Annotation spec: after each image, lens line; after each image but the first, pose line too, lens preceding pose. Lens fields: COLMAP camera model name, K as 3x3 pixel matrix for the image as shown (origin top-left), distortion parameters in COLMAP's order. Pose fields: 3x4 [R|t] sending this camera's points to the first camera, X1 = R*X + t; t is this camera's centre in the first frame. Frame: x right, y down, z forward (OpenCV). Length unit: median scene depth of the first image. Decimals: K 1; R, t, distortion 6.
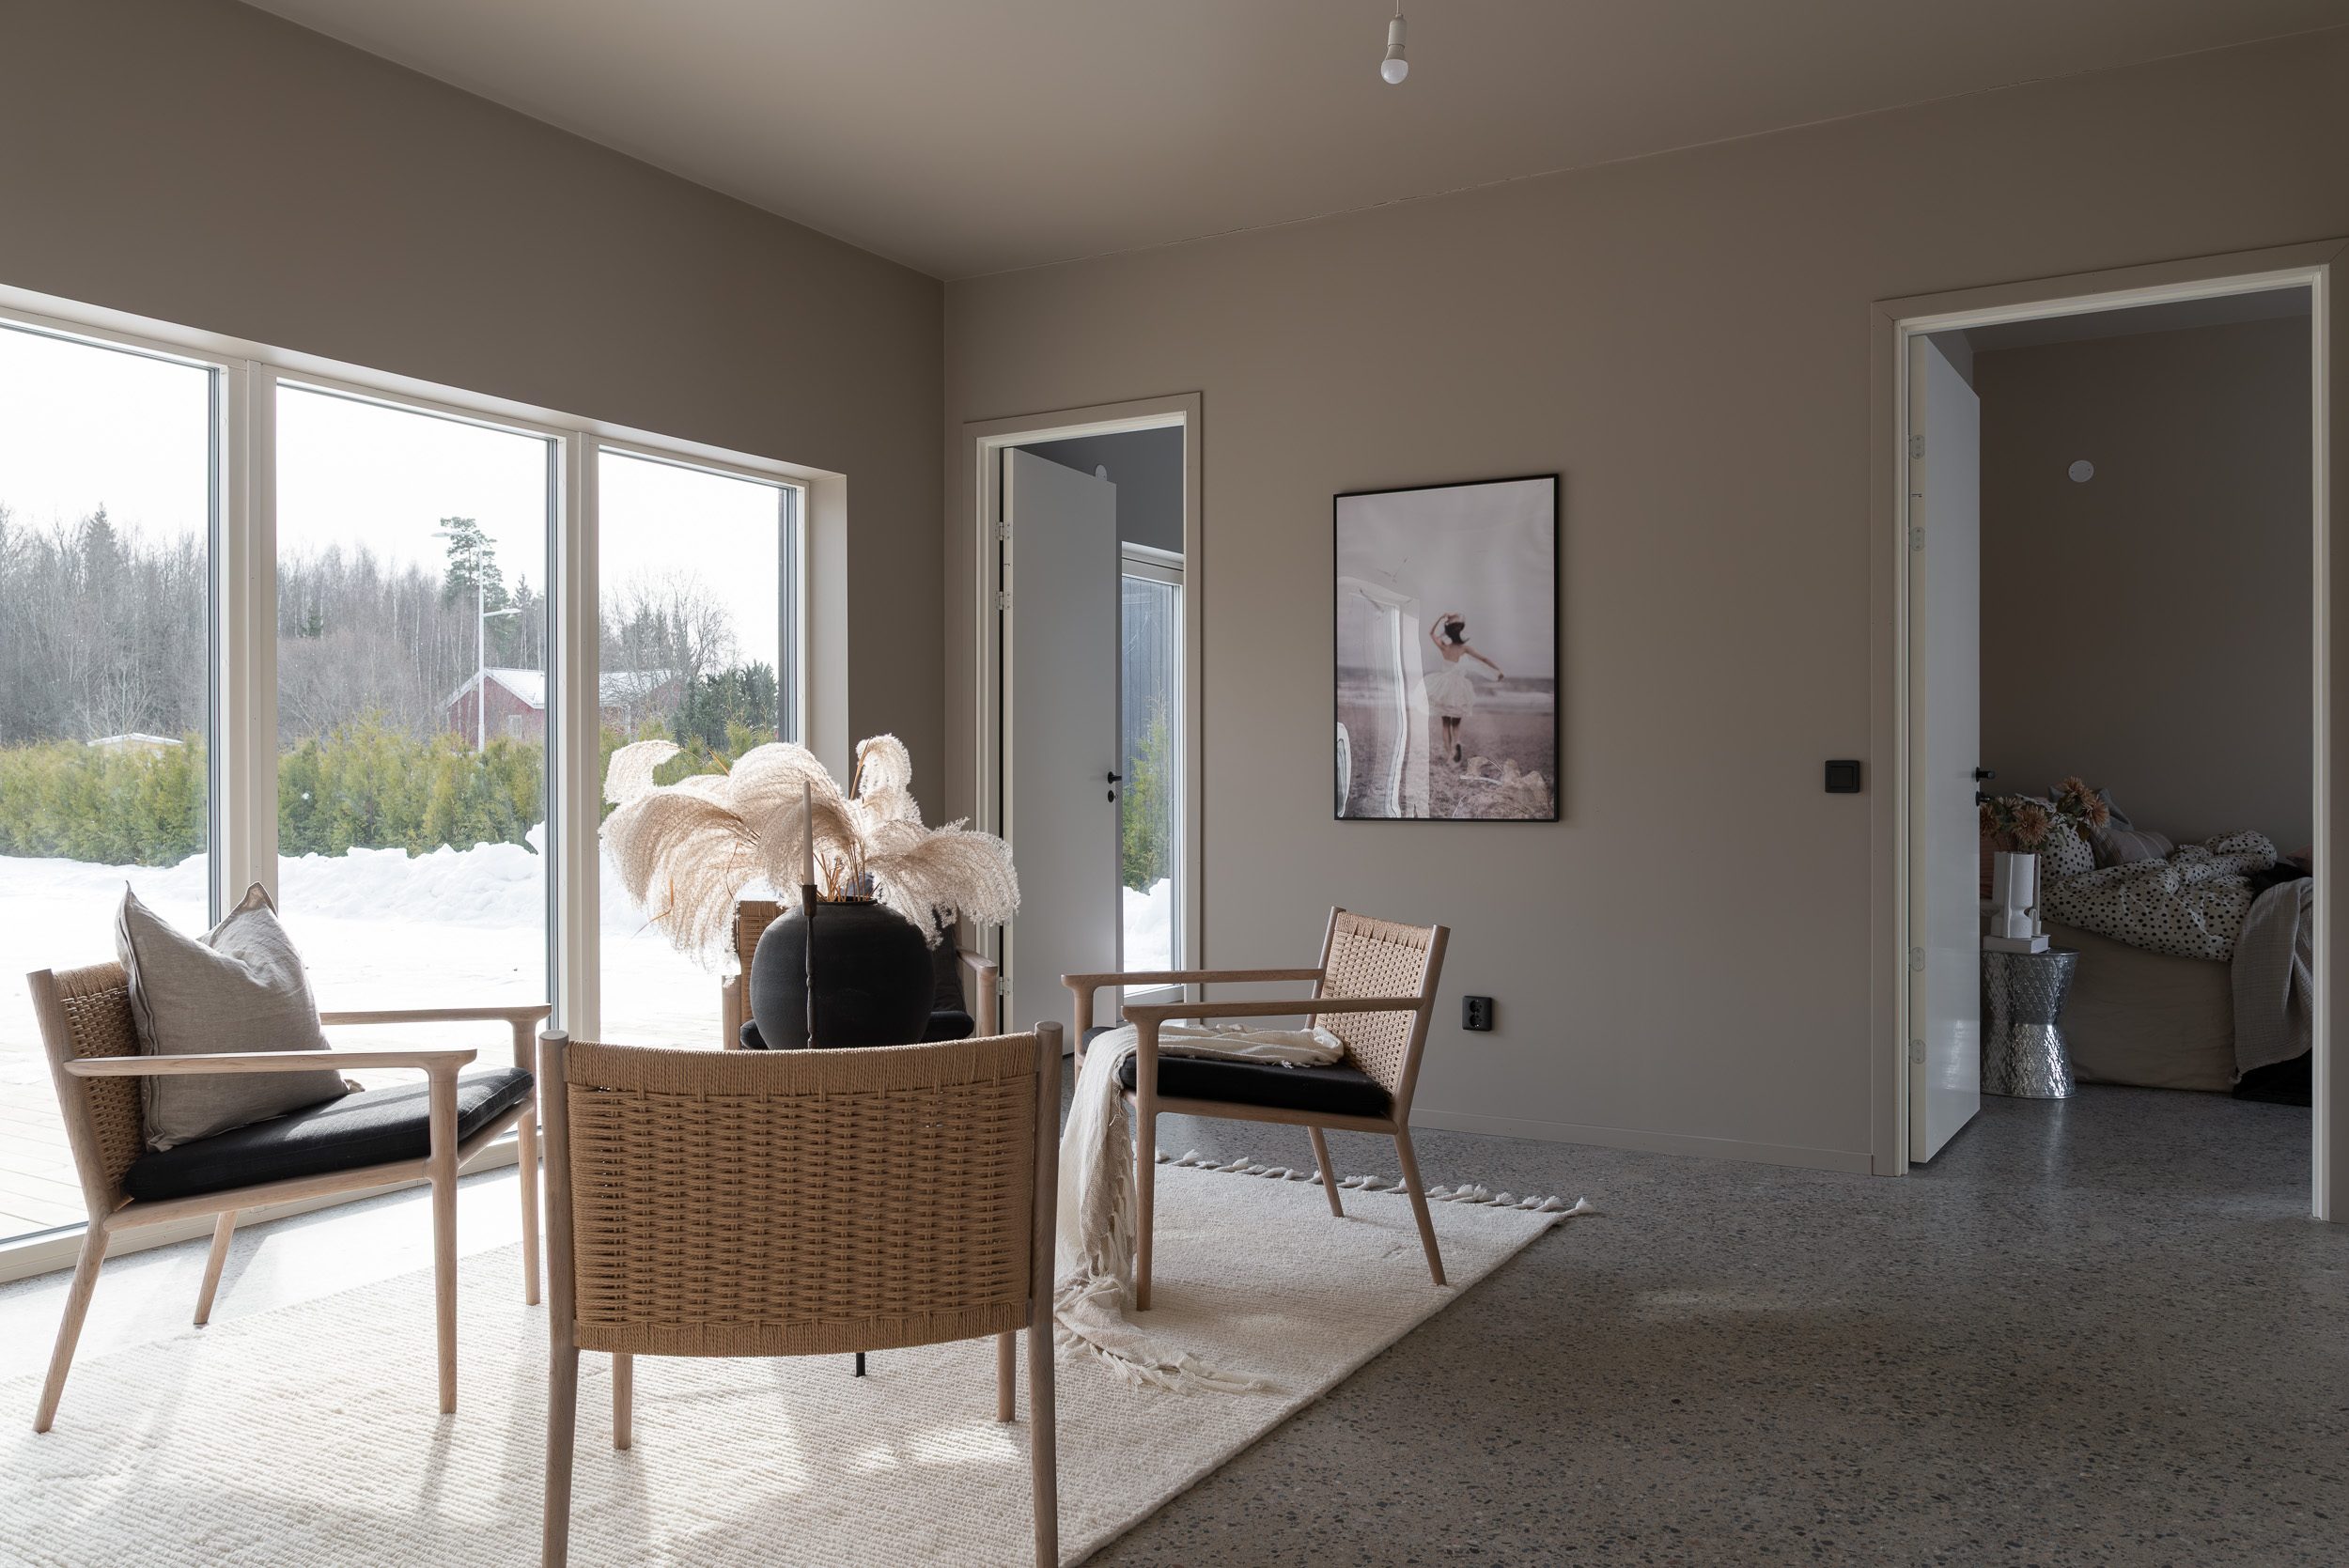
lens RADIAL K [[1734.4, 0, 1169.5], [0, 1734.4, 789.9], [0, 0, 1]] dist [-0.004666, 0.000764]
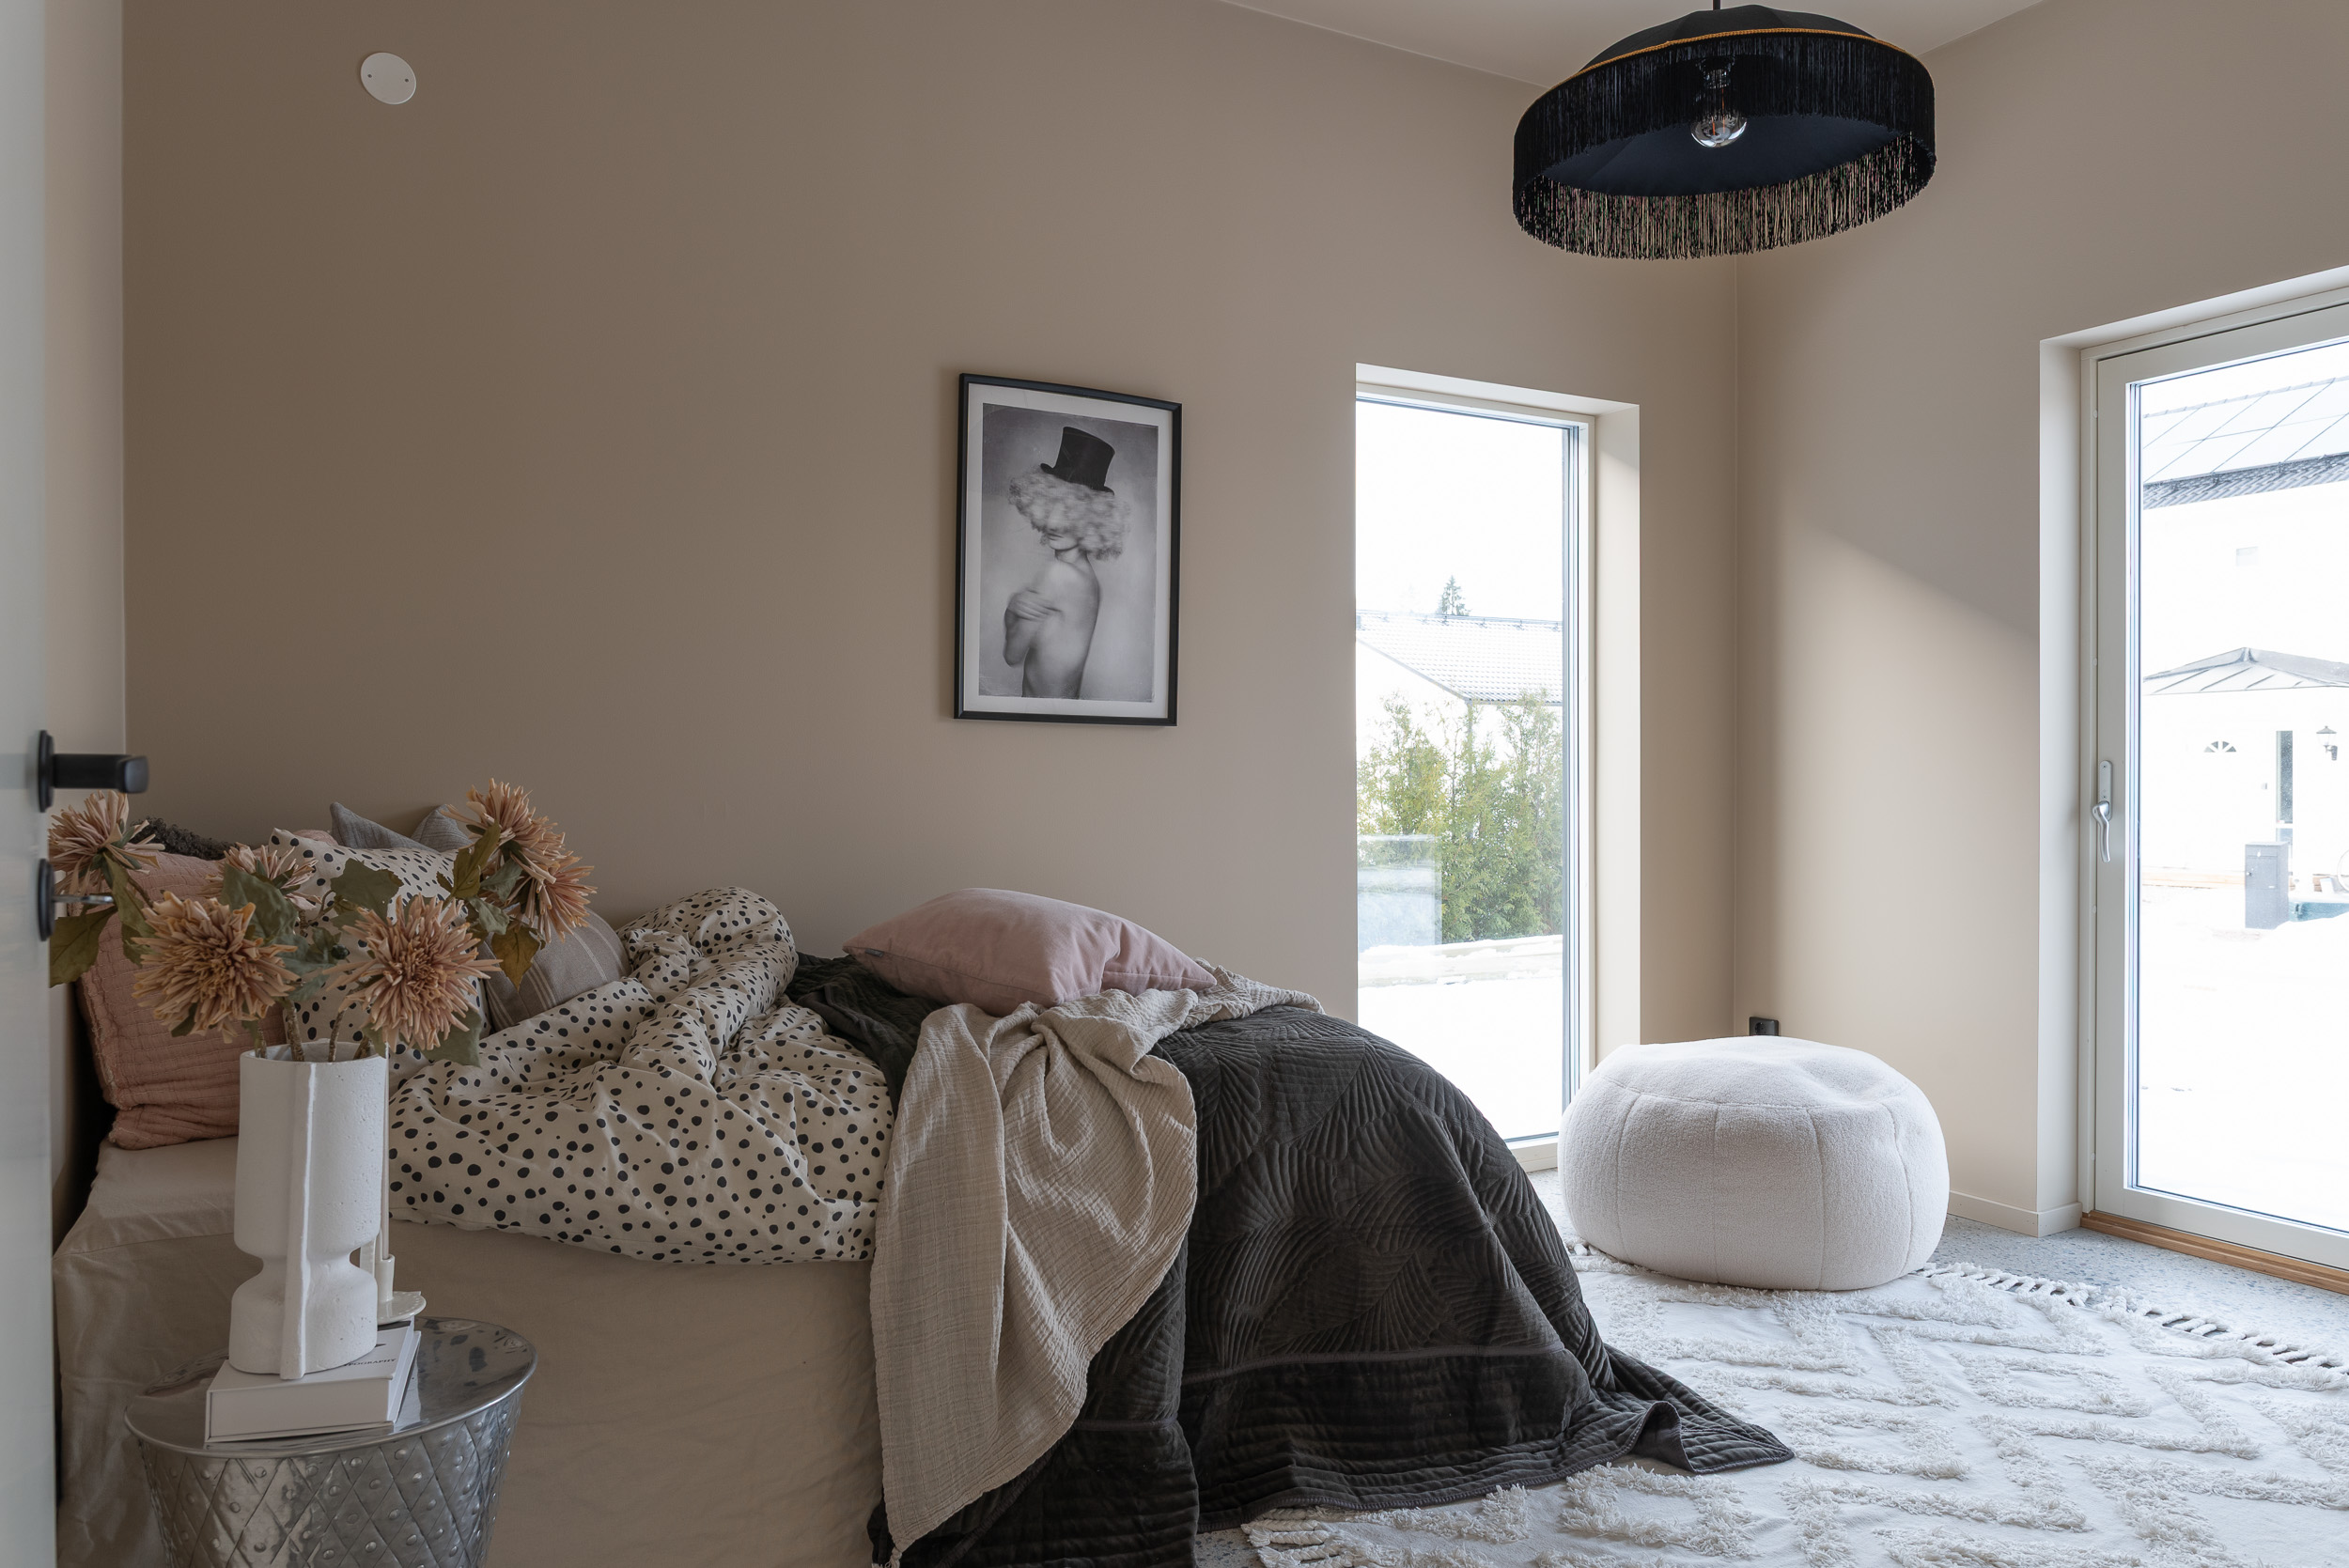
lens RADIAL K [[1648.7, 0, 1175.0], [0, 1648.7, 787.7], [0, 0, 1]] dist [0.006297, 0.002338]
pose [[0.527582, -0.003359, 0.849498, 0.326908], [0.003597, 0.999992, 0.001720, -0.006124], [-0.849497, 0.002148, 0.527590, 0.724510]]
